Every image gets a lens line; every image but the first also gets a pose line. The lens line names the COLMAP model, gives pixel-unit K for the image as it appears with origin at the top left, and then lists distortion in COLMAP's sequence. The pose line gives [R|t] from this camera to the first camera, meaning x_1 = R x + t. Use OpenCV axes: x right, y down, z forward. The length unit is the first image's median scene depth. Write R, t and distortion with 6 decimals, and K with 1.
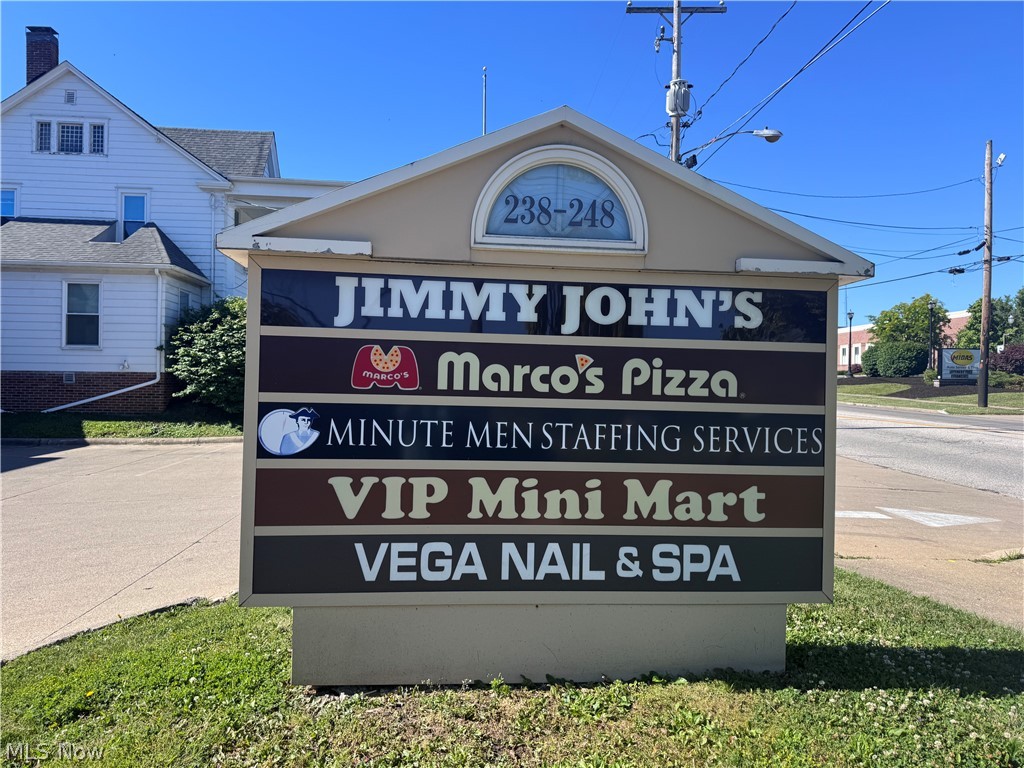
lens RADIAL K [[722.5, 0, 512.0], [0, 722.5, 384.0], [0, 0, 1]] dist [0.125221, -0.116539]
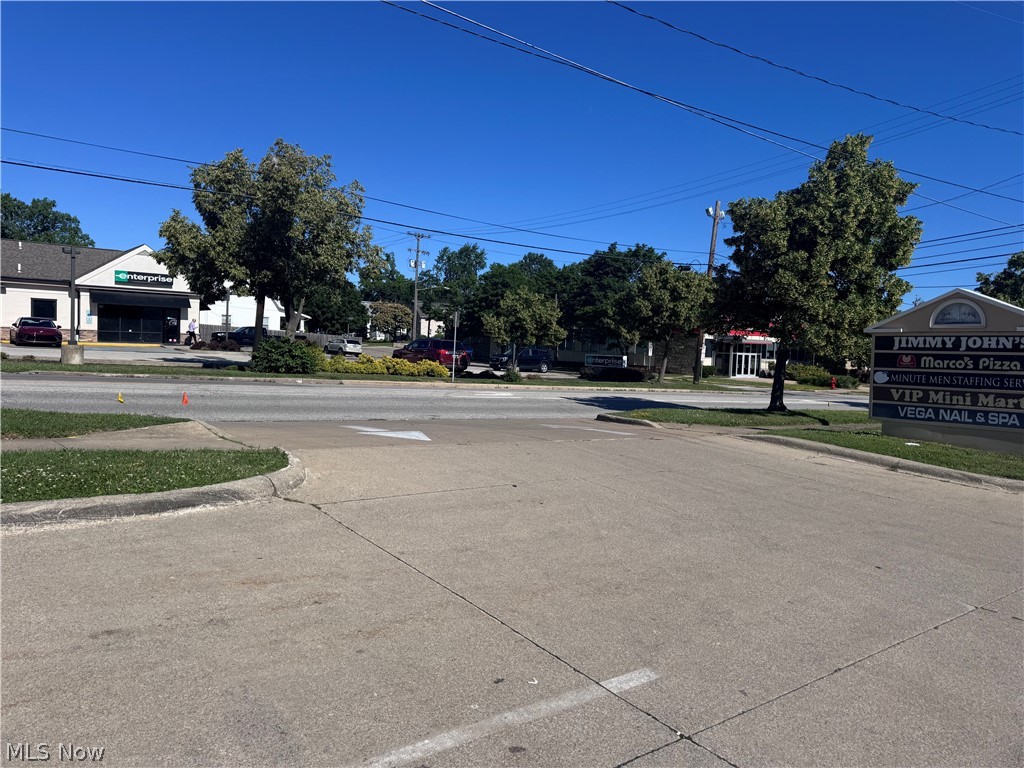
lens RADIAL K [[722.5, 0, 512.0], [0, 722.5, 384.0], [0, 0, 1]] dist [0.125221, -0.116539]
pose [[0.530096, 0.033600, -0.847271, 1.963435], [0.062093, 0.994994, 0.078306, -0.325796], [0.845661, -0.094119, 0.525356, -2.702137]]
